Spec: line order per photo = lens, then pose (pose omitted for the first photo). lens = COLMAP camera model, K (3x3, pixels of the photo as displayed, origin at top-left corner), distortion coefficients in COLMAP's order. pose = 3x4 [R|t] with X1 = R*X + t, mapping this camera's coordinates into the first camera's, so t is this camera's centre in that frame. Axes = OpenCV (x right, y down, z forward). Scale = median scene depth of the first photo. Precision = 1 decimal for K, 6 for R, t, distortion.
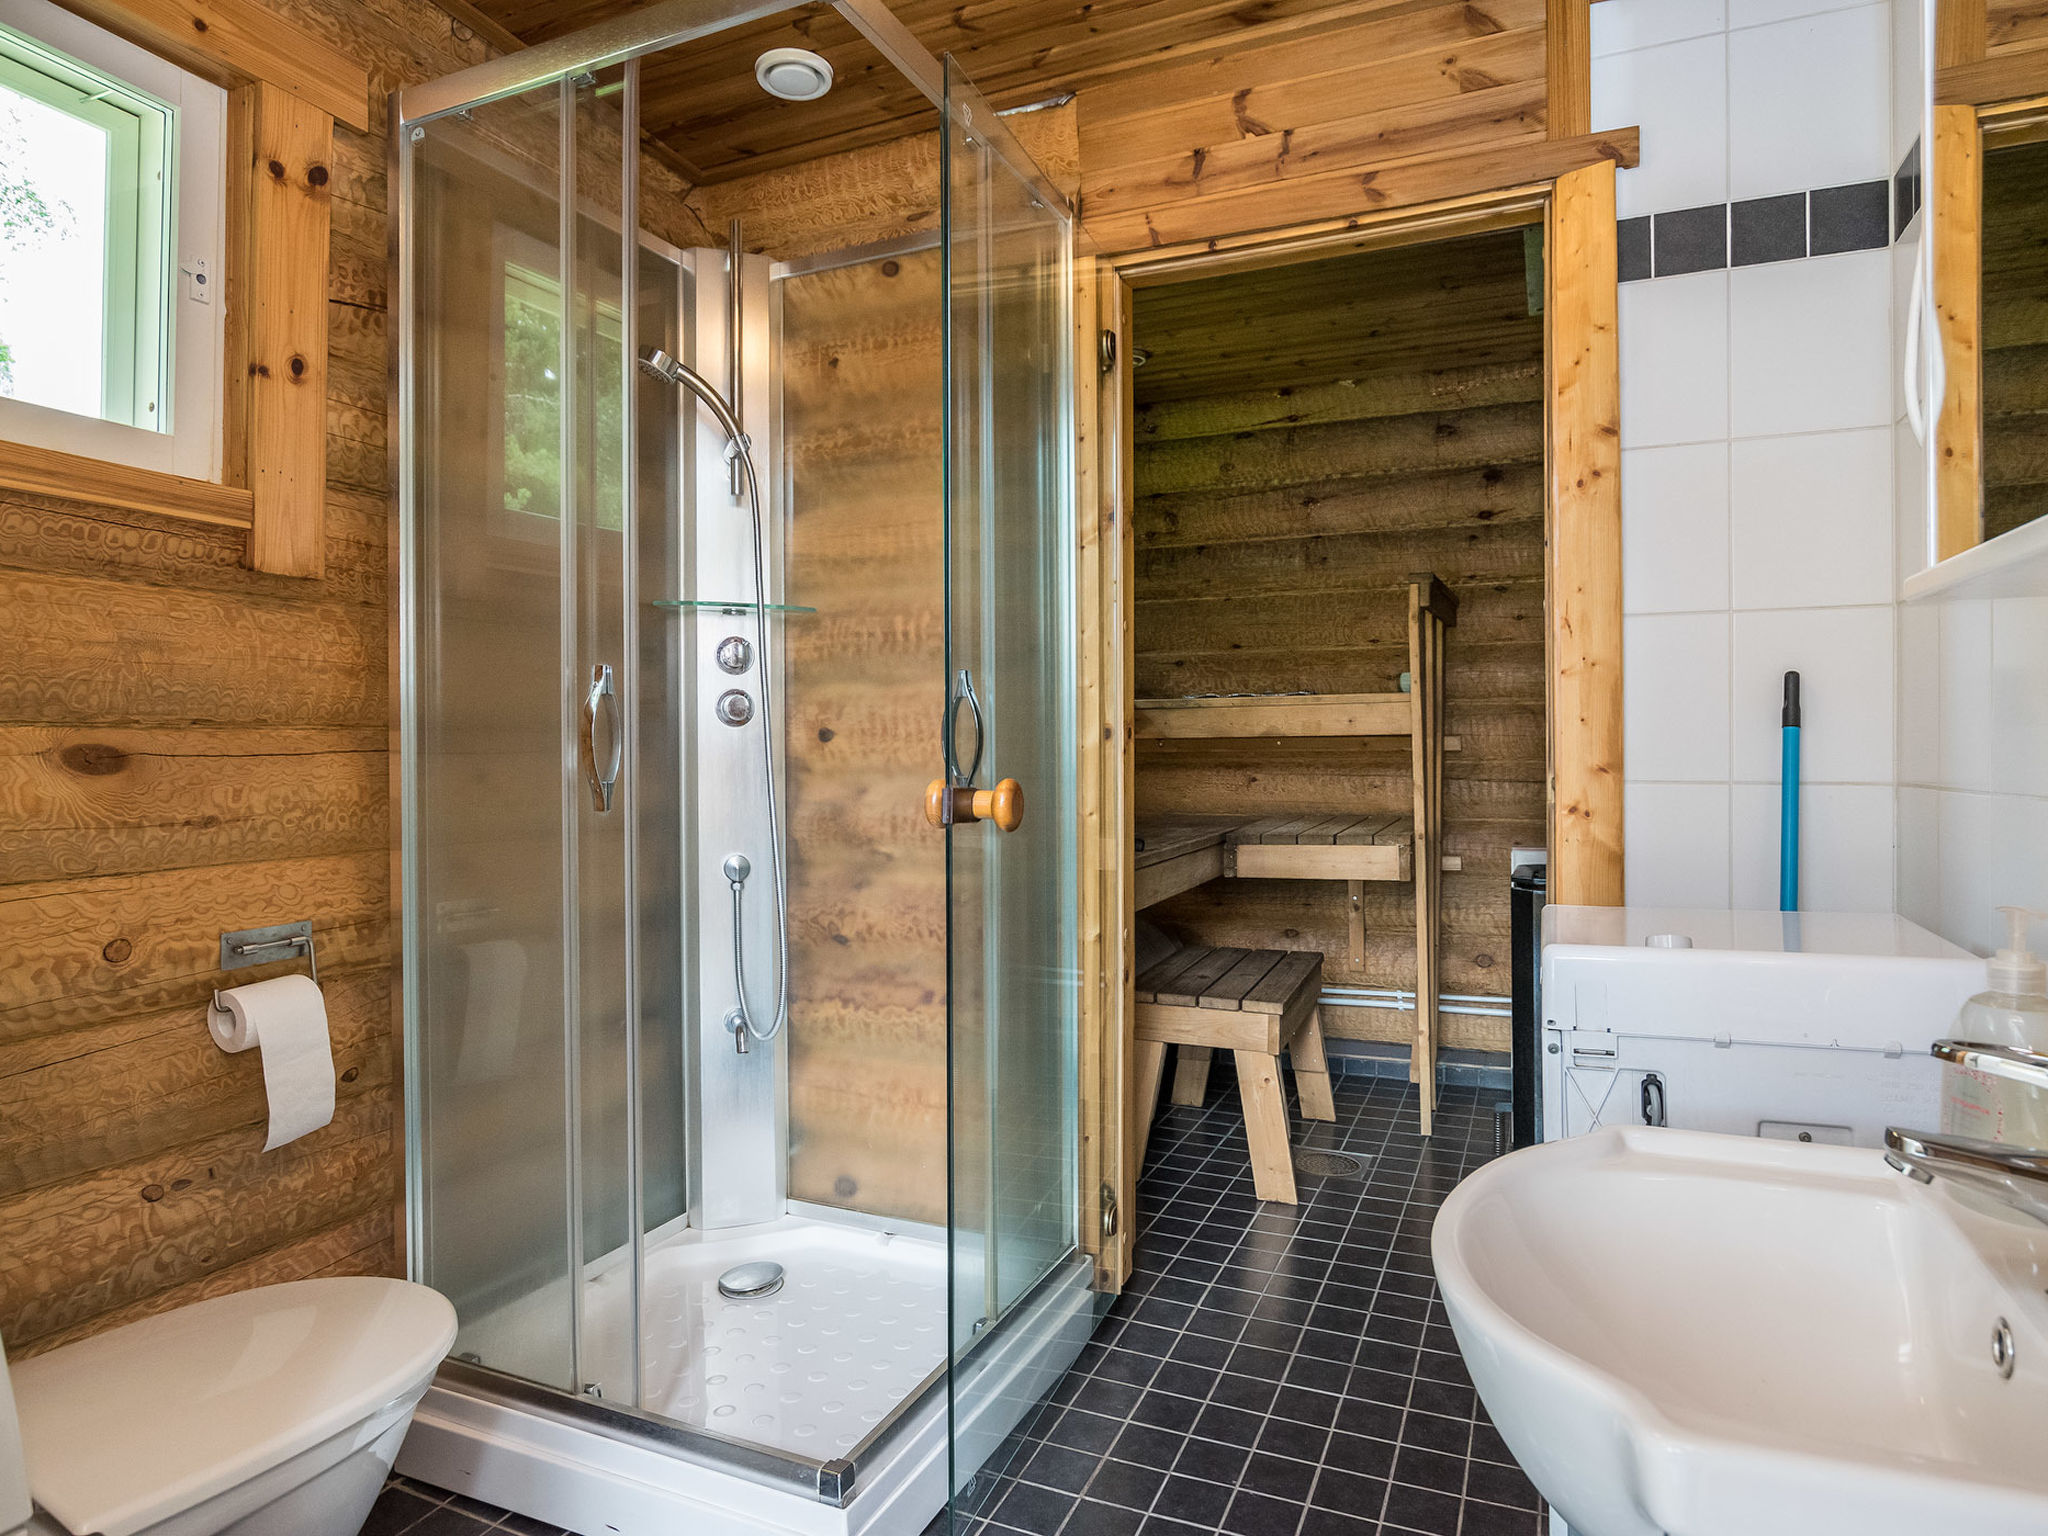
lens RADIAL K [[1272.8, 0, 1023.1], [0, 1272.8, 758.6], [0, 0, 1]] dist [0.000602, -0.001608]
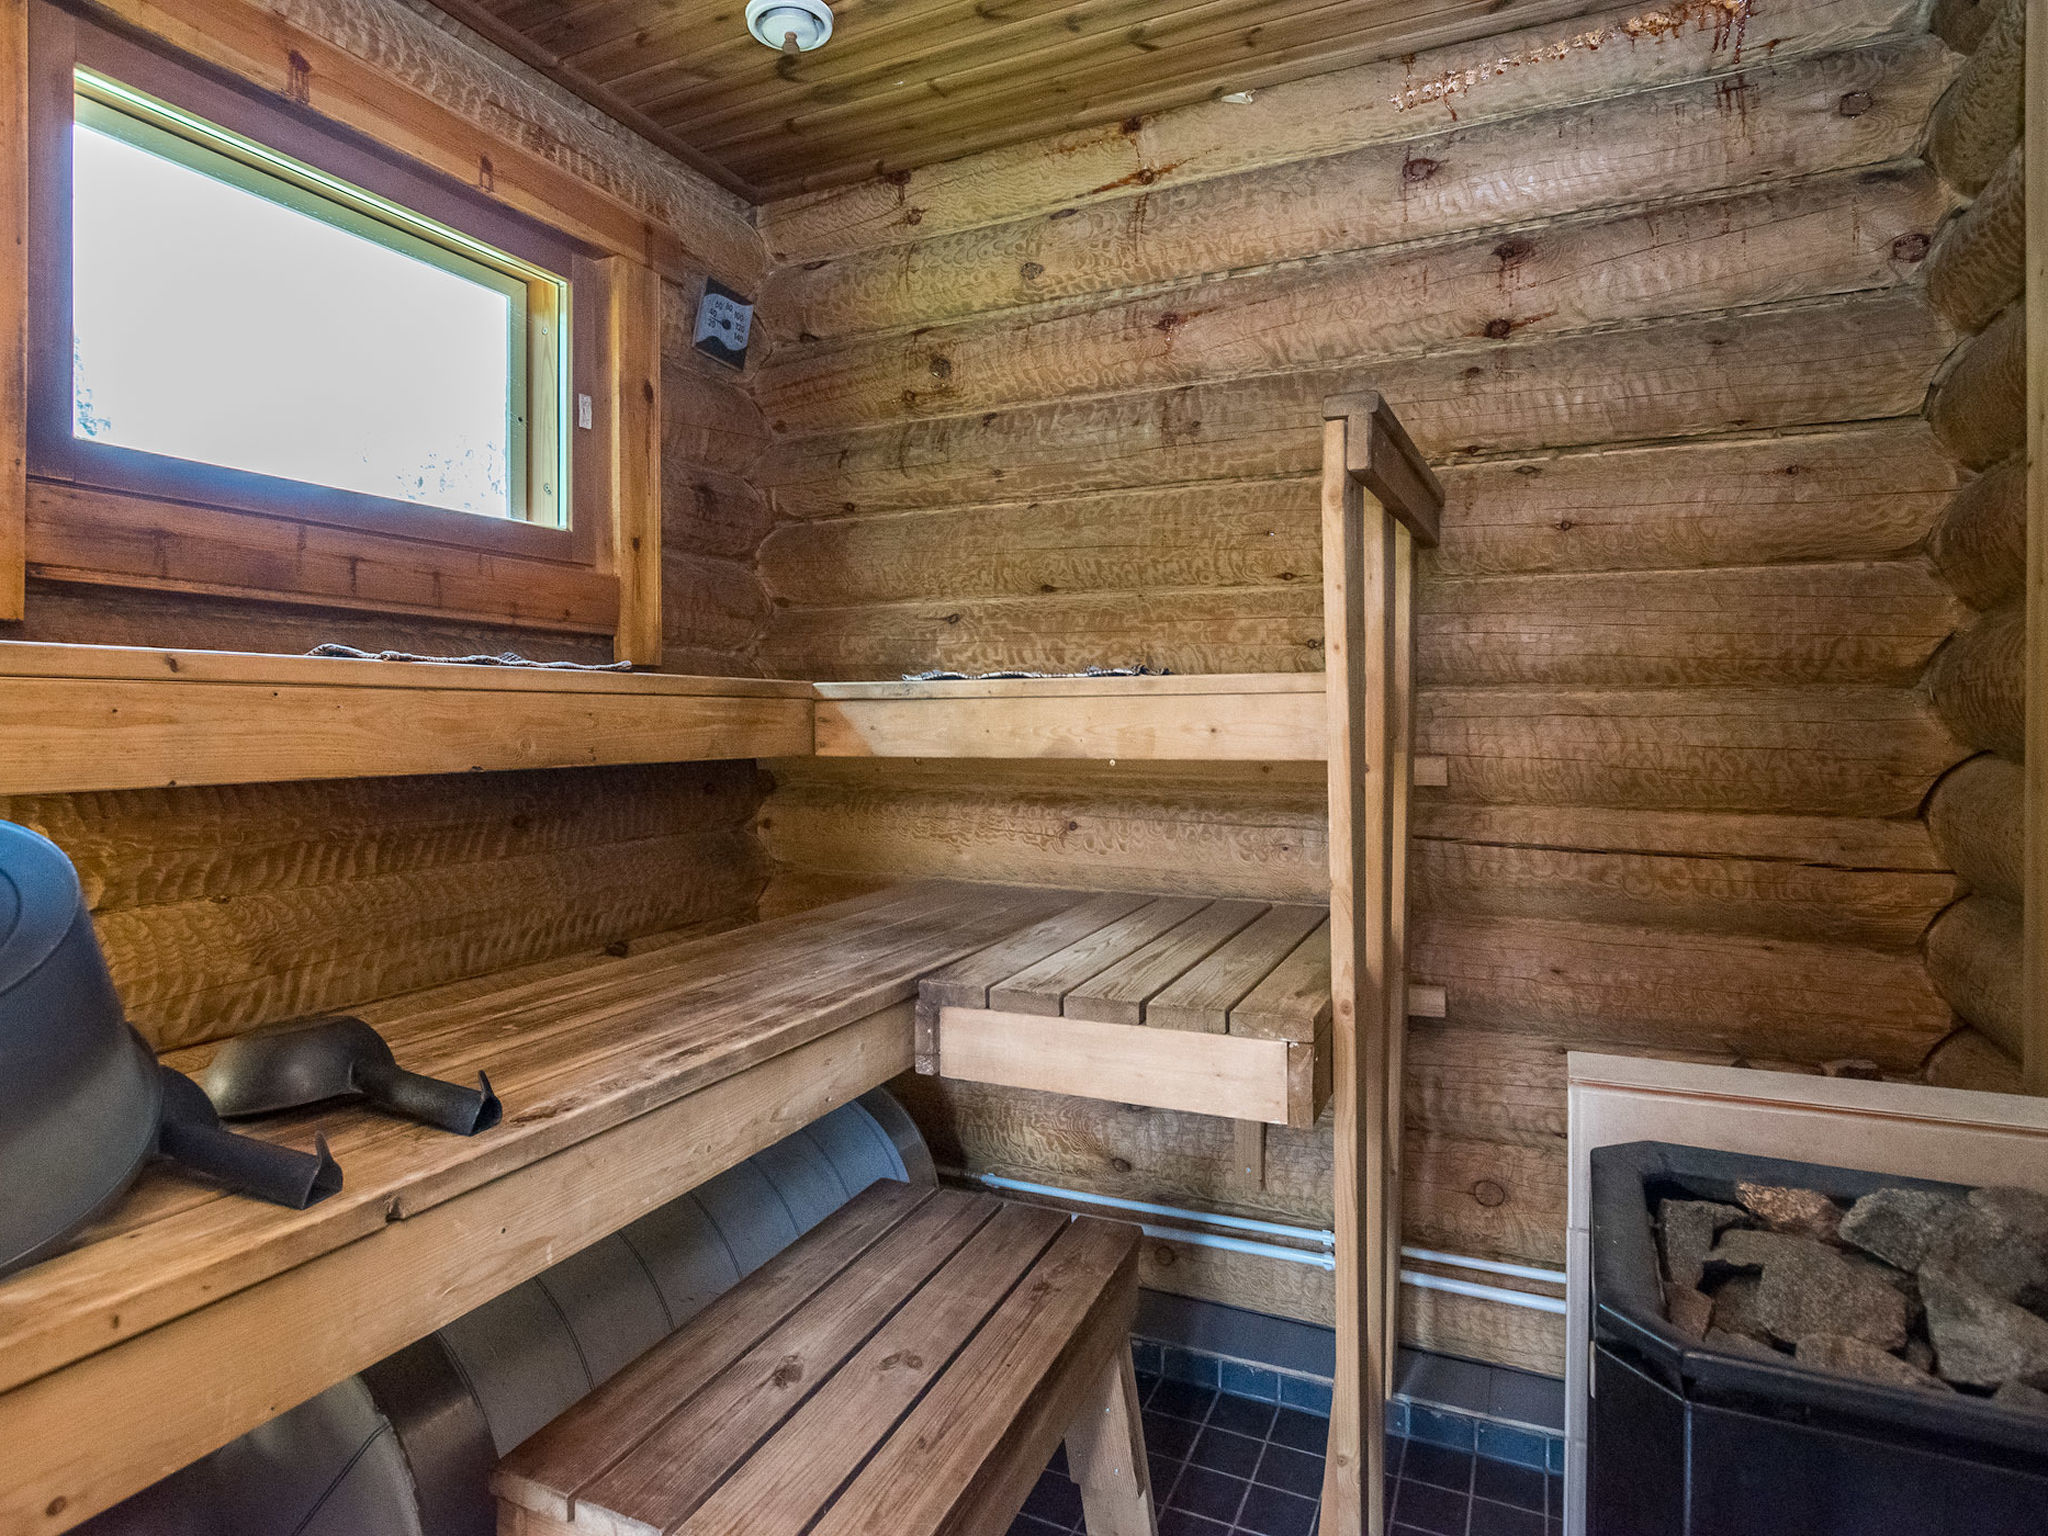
lens RADIAL K [[1128.6, 0, 1024.0], [0, 1128.6, 725.5], [0, 0, 1]] dist [-0.003324, 0.000297]
pose [[0.999242, 0.008577, -0.037962, 0.183757], [-0.008694, 0.999958, -0.002918, -0.026883], [0.037935, 0.003245, 0.999275, 0.519111]]
